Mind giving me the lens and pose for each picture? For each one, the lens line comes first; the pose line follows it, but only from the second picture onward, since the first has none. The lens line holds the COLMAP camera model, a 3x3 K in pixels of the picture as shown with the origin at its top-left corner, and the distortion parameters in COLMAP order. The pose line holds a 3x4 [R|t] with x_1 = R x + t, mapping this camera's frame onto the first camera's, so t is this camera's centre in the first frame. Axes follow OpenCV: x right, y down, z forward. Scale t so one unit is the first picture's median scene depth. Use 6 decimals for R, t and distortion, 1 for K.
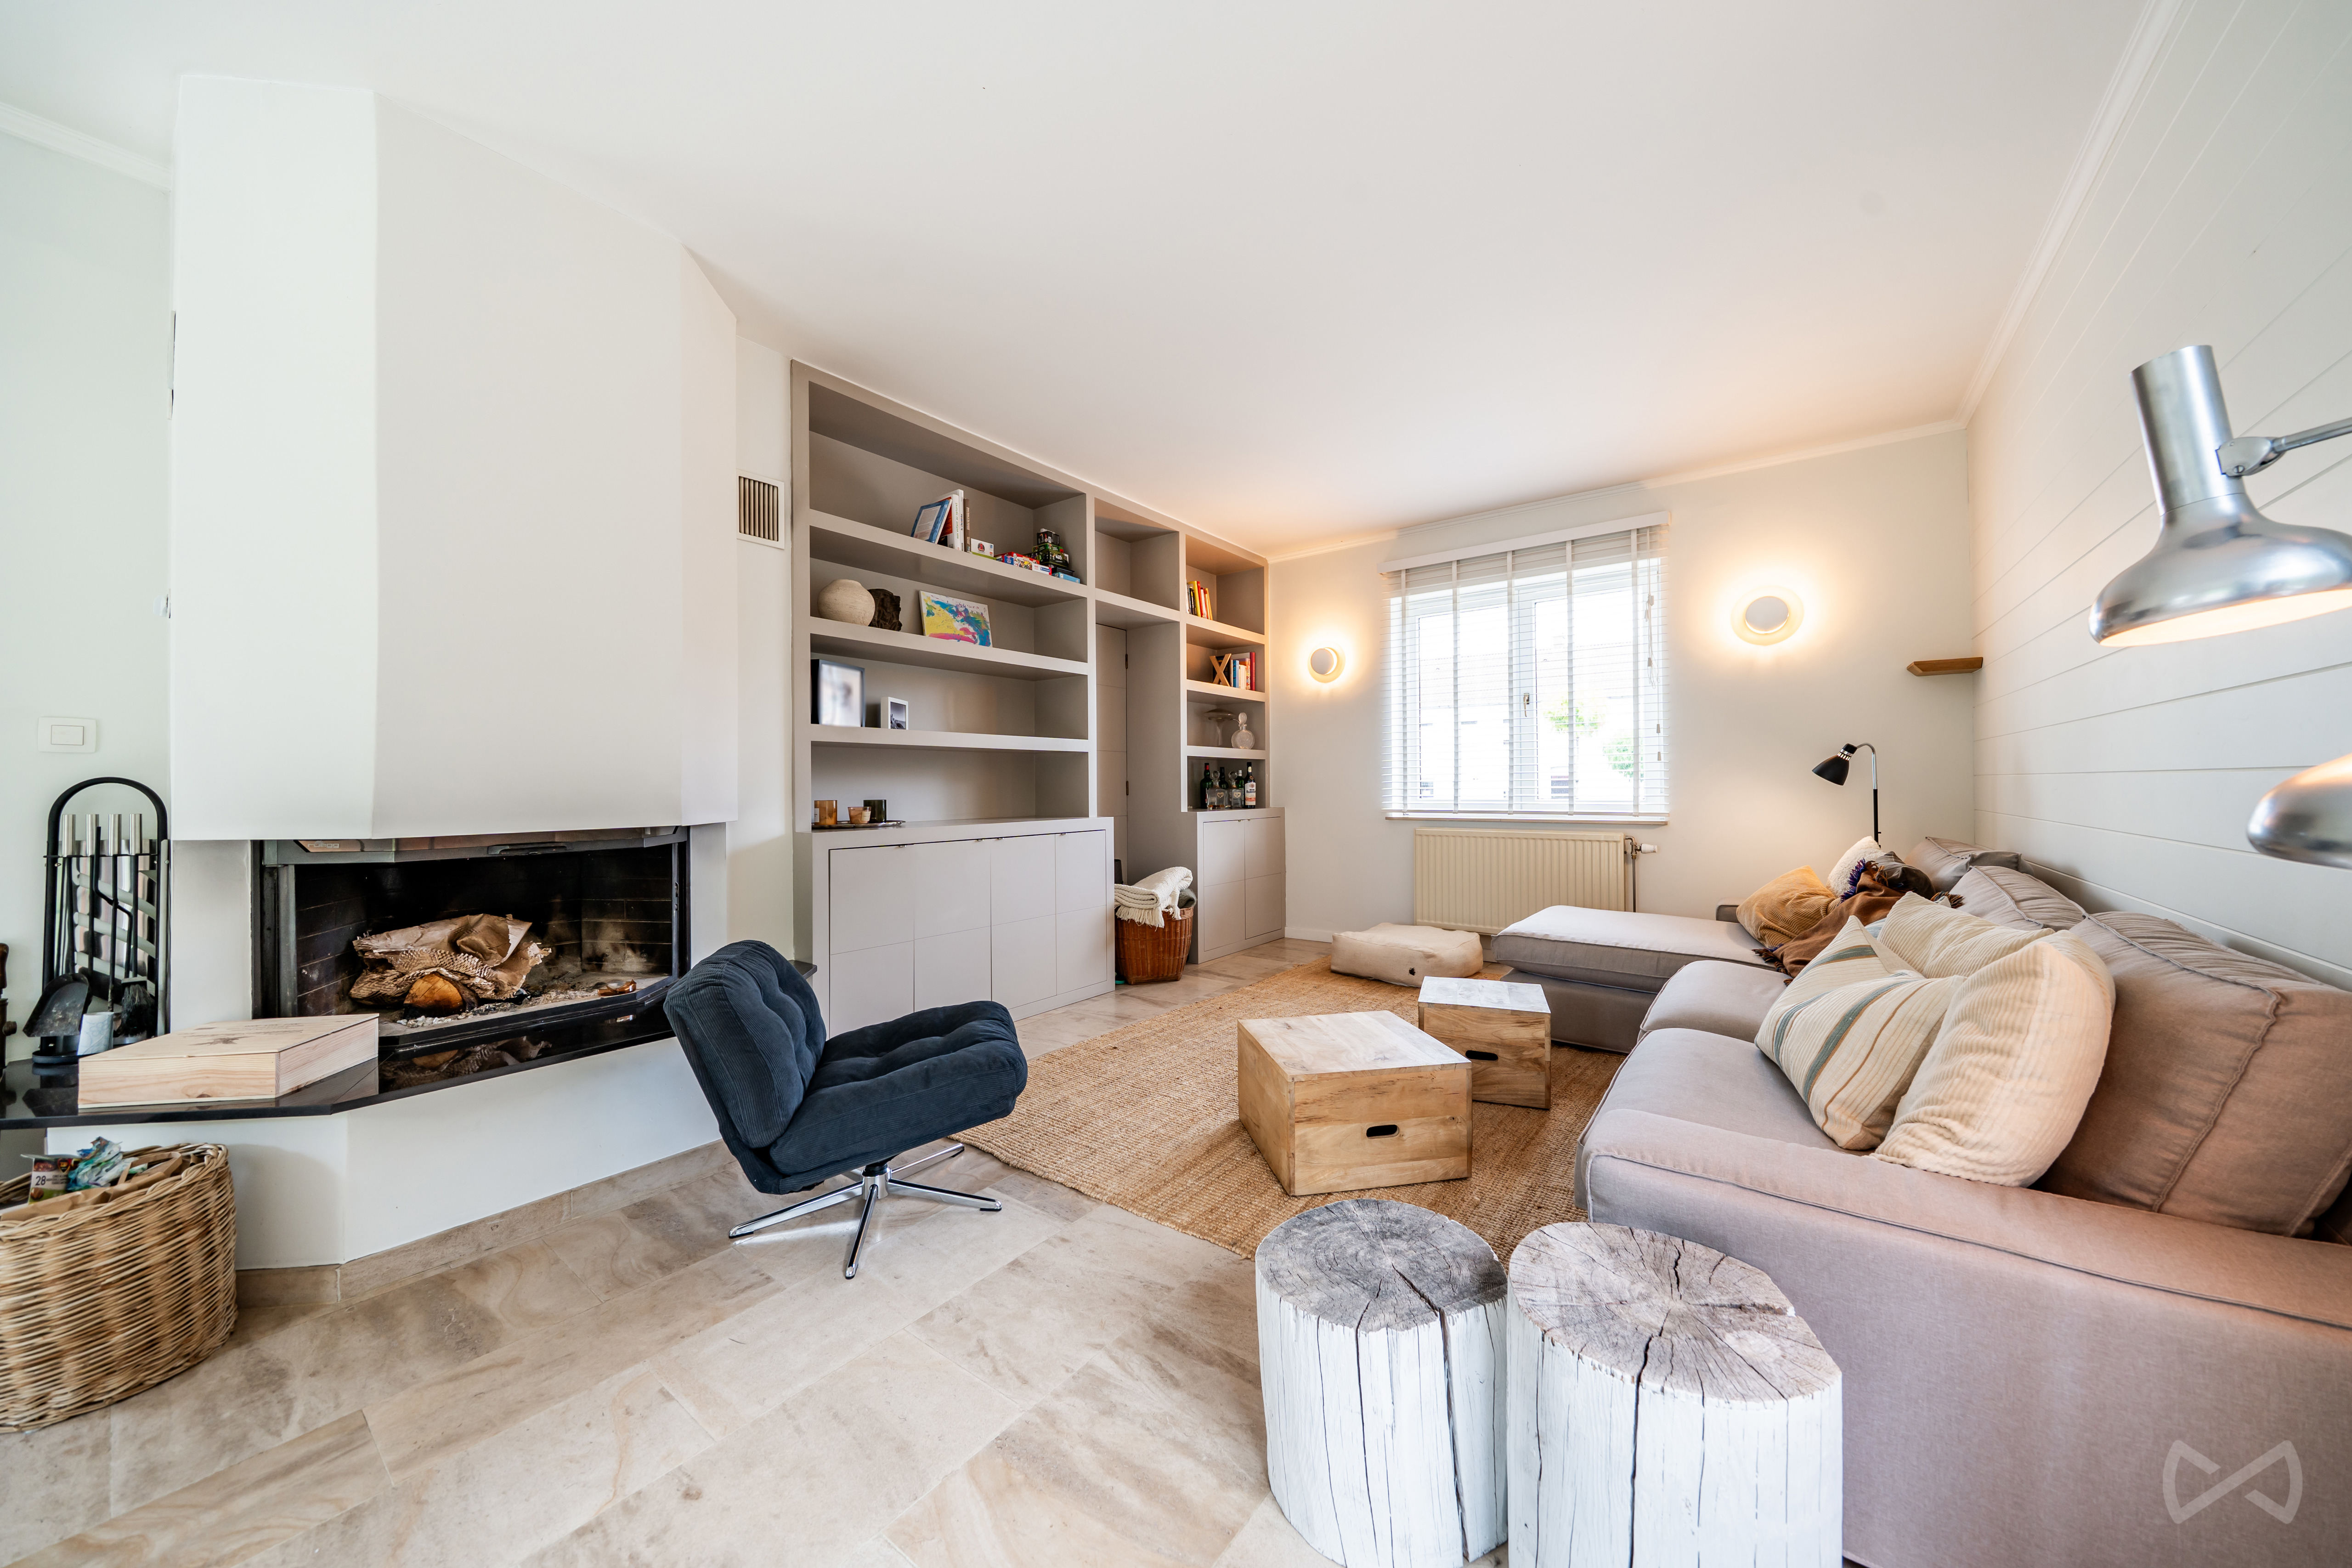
lens RADIAL K [[809.8, 0, 1181.7], [0, 809.8, 786.6], [0, 0, 1]] dist [-0.002042, 0.000007]
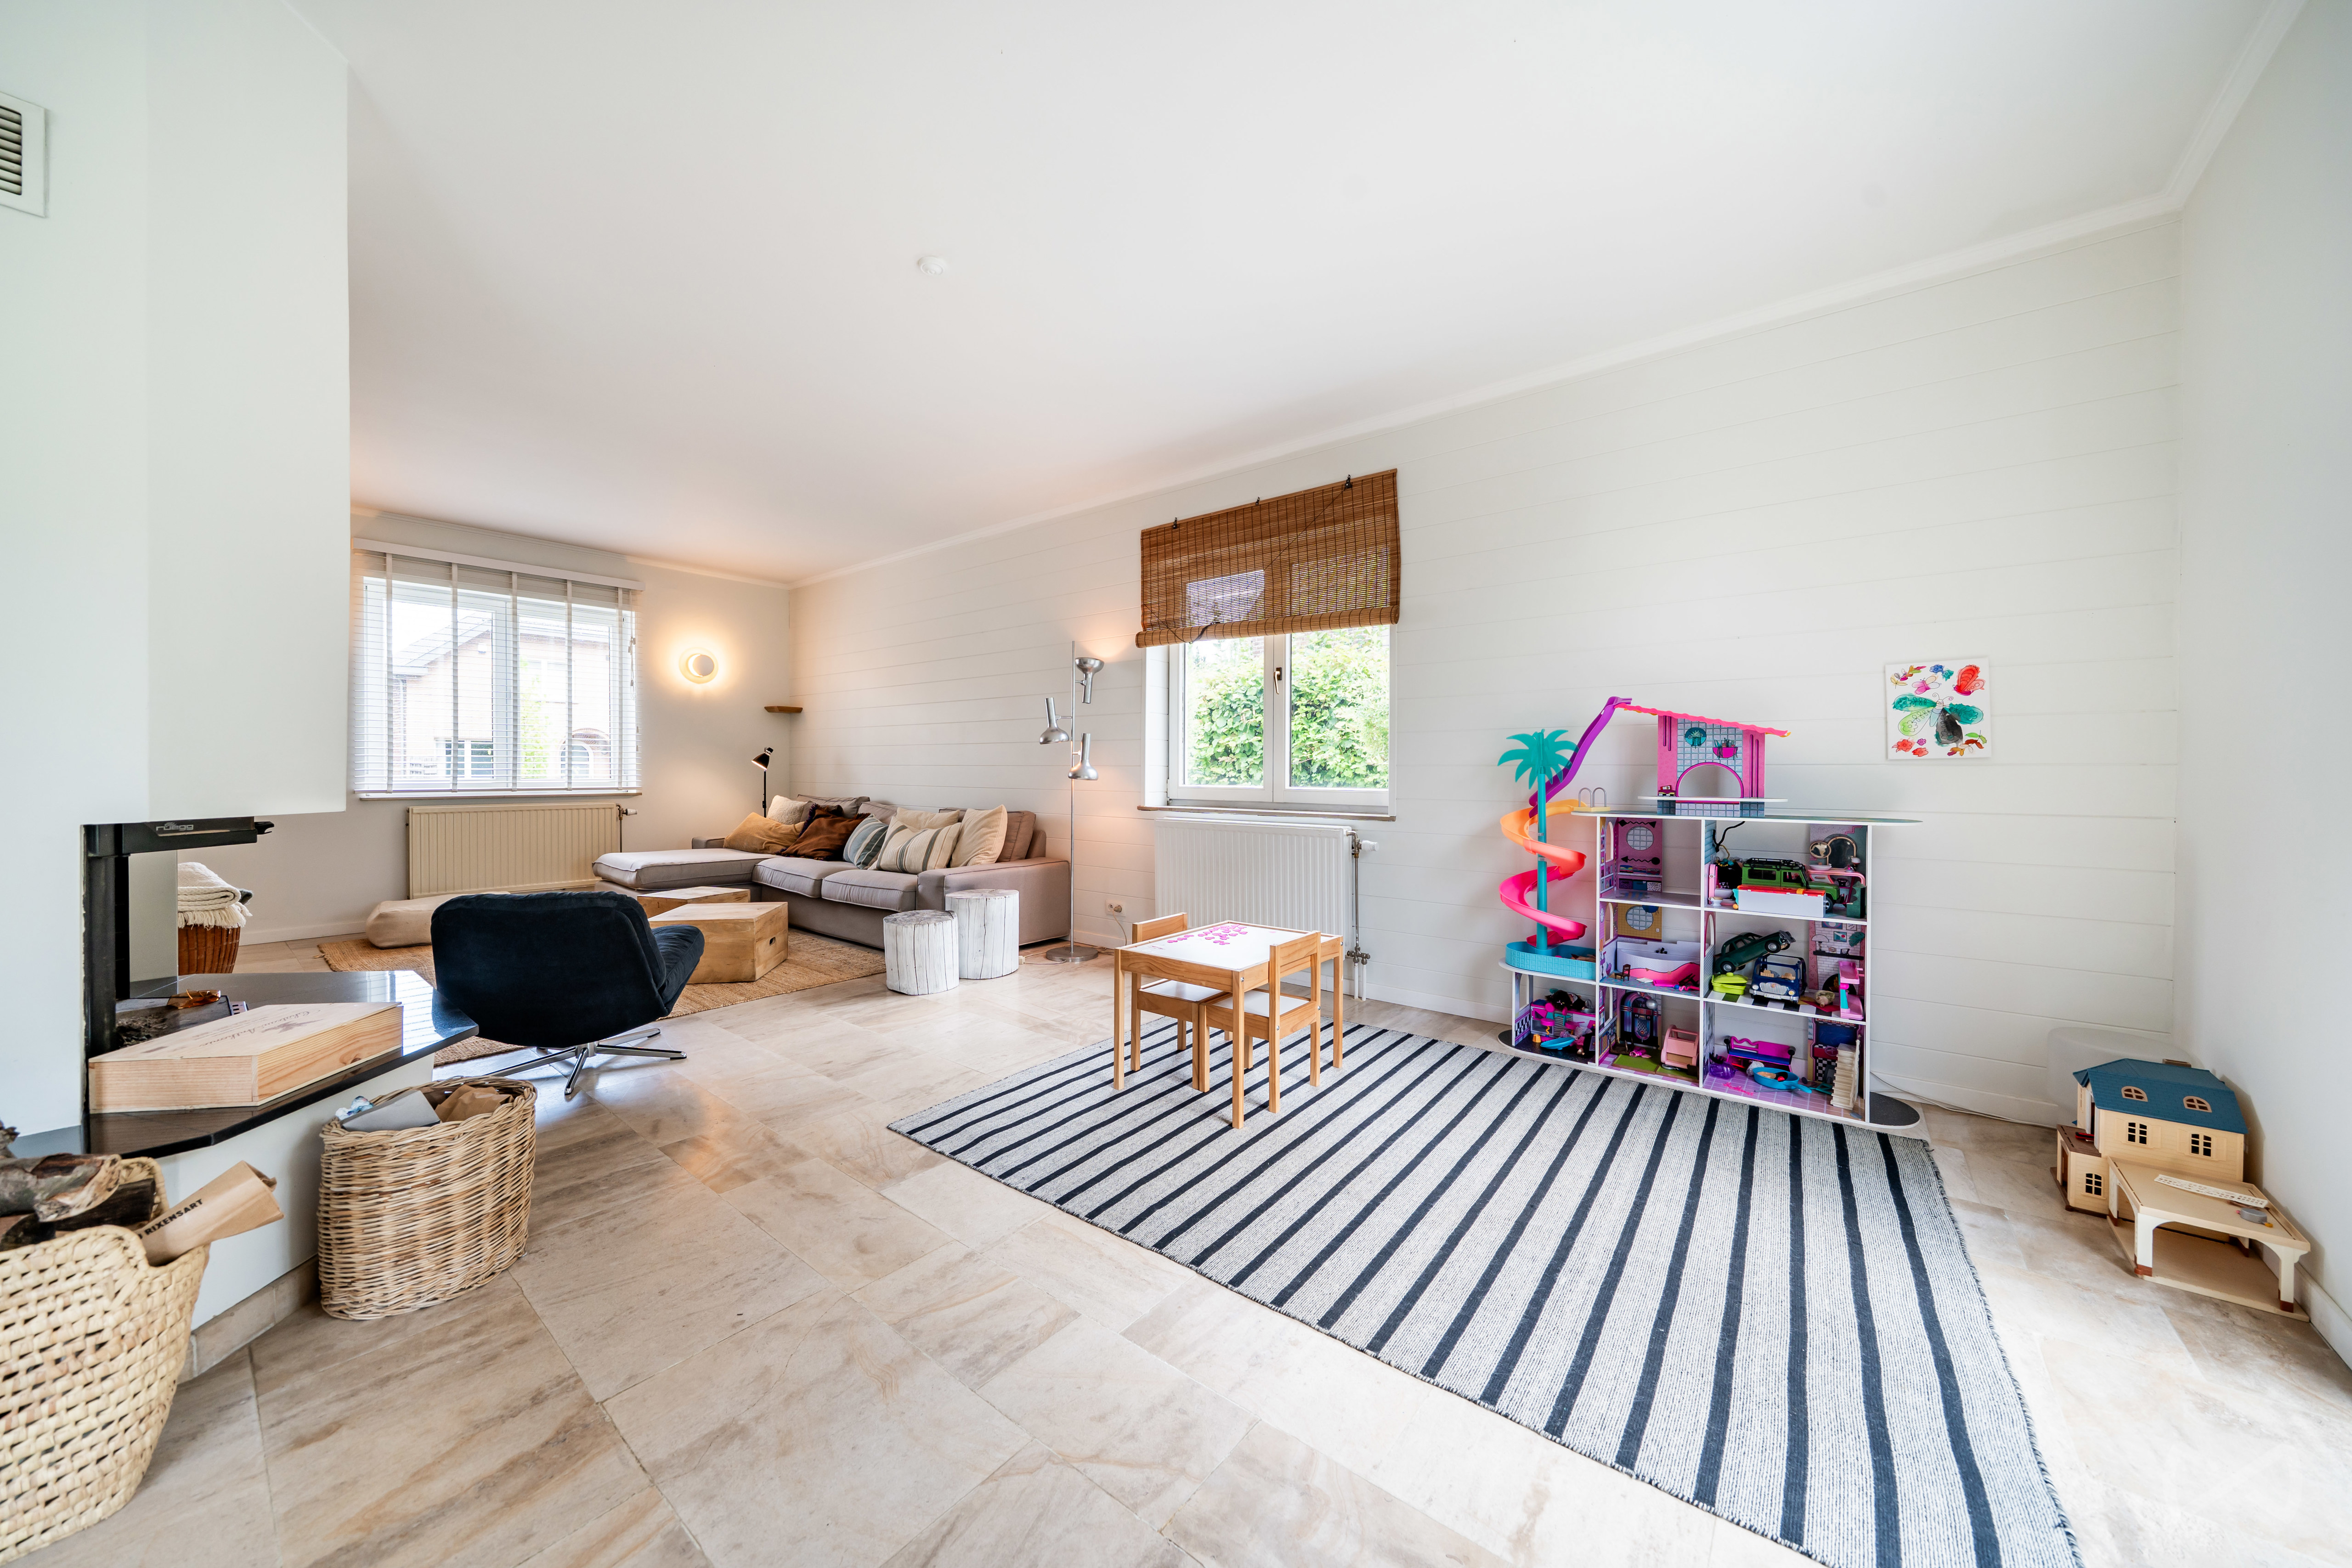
lens RADIAL K [[809.7, 0, 1195.1], [0, 809.7, 774.6], [0, 0, 1]] dist [-0.002042, 0.000007]
pose [[0.011125, 0.000429, 0.999938, -1.030507], [-0.005102, 0.999987, -0.000372, 0.006786], [-0.999925, -0.005097, 0.011127, -0.036364]]
